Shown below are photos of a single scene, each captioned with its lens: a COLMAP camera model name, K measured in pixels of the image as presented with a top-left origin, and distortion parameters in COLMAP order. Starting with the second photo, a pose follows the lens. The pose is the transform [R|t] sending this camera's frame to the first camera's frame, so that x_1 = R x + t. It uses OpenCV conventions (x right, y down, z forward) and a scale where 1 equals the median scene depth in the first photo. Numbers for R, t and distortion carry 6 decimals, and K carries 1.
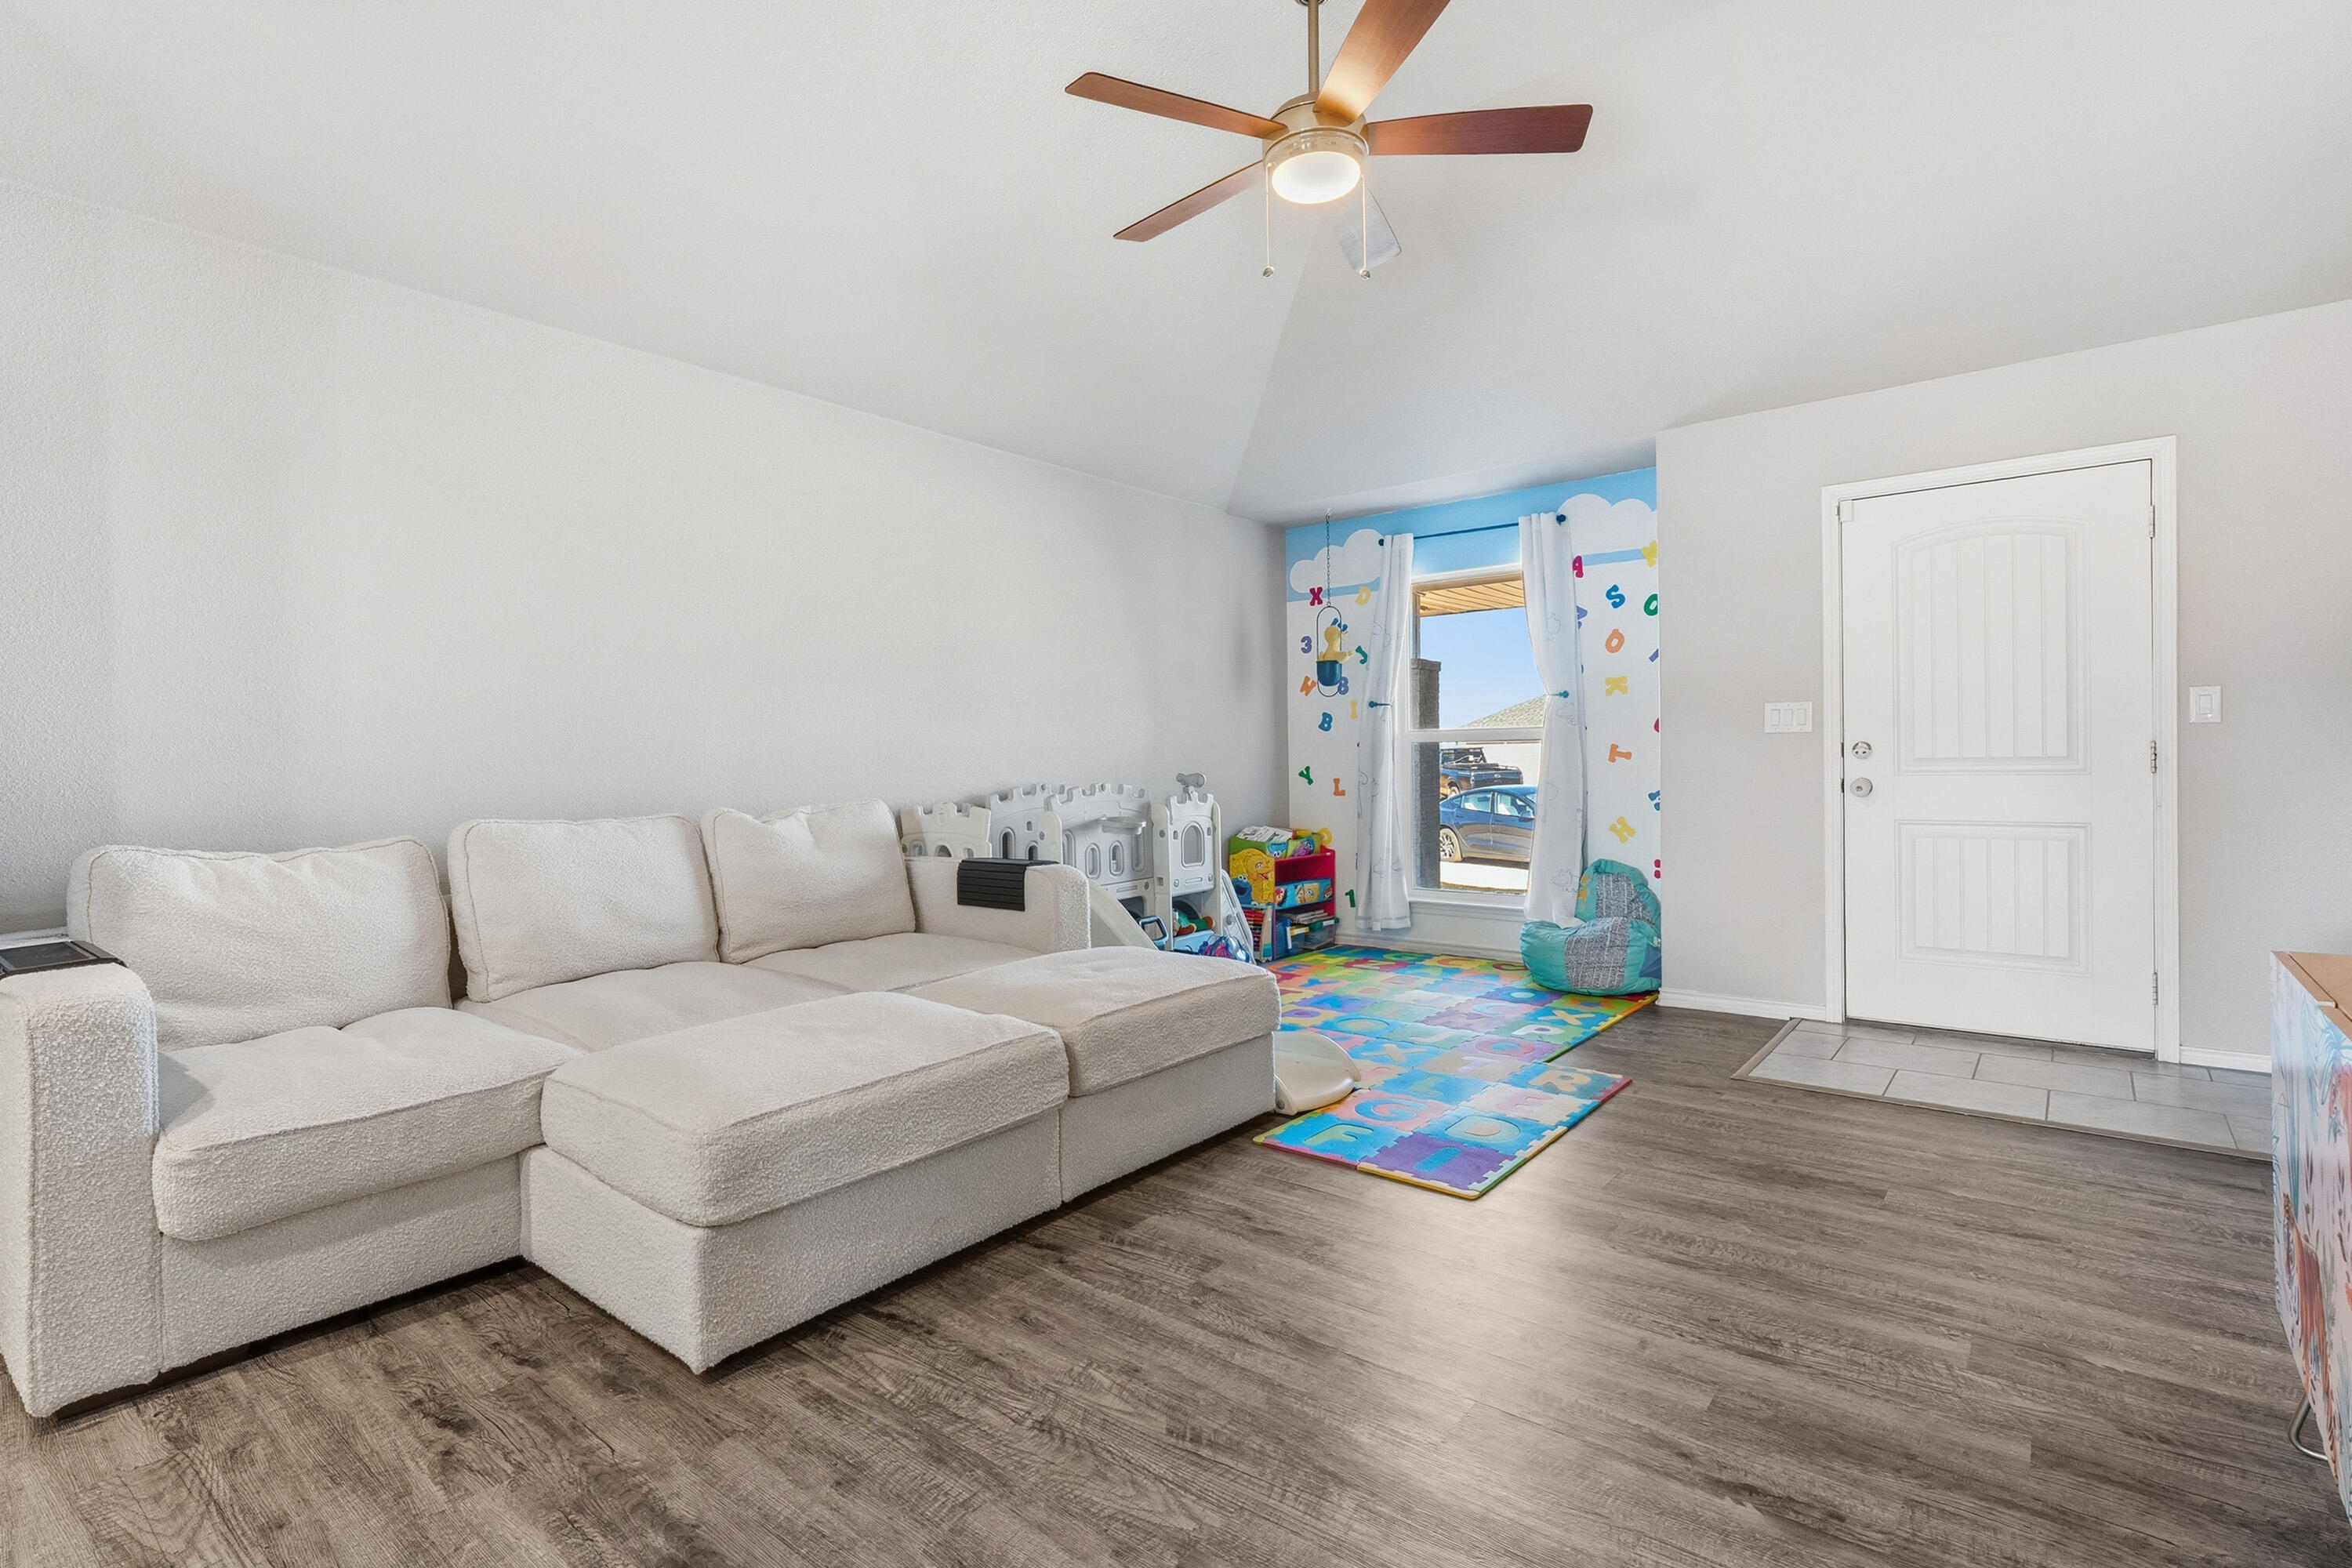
lens RADIAL K [[1080.5, 0, 1161.3], [0, 1080.5, 776.2], [0, 0, 1]] dist [-0.003209, 0.000363]
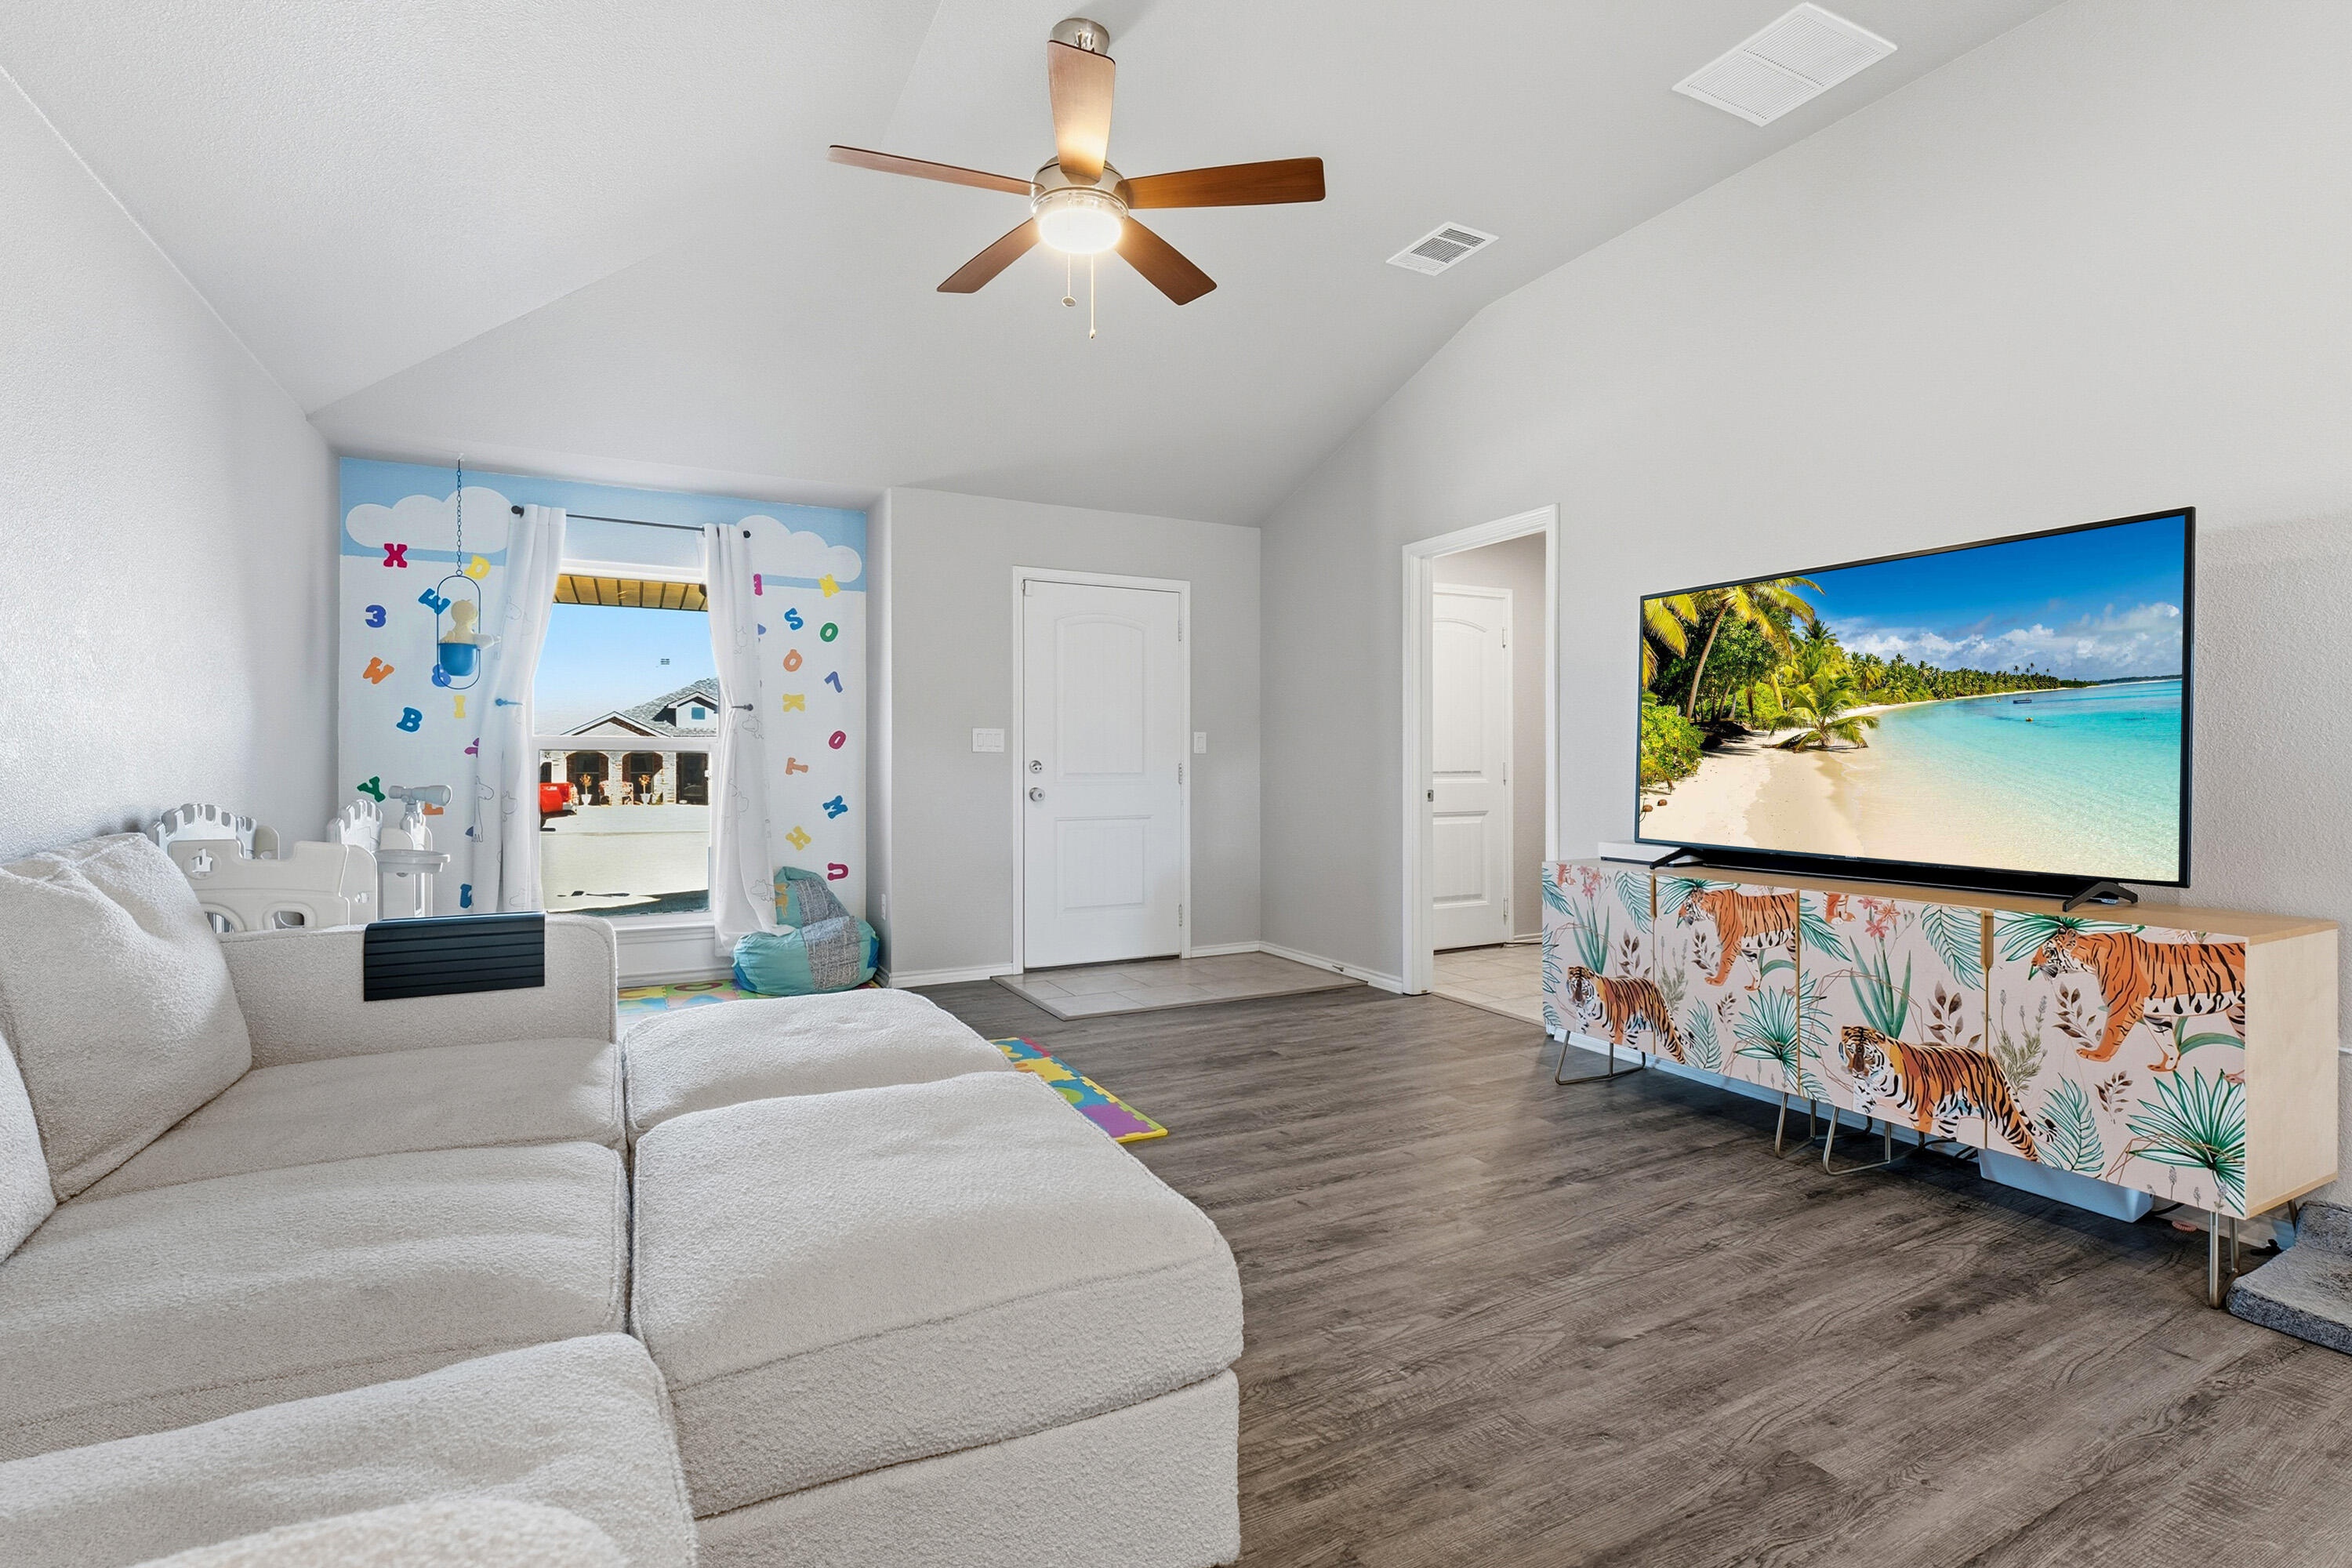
lens RADIAL K [[1080.5, 0, 1137.0], [0, 1080.5, 743.2], [0, 0, 1]] dist [-0.003209, 0.000363]
pose [[0.416554, 0.035104, 0.908433, -0.411000], [0.007997, 0.999074, -0.042273, 0.003920], [-0.909076, 0.024873, 0.415887, 0.258415]]
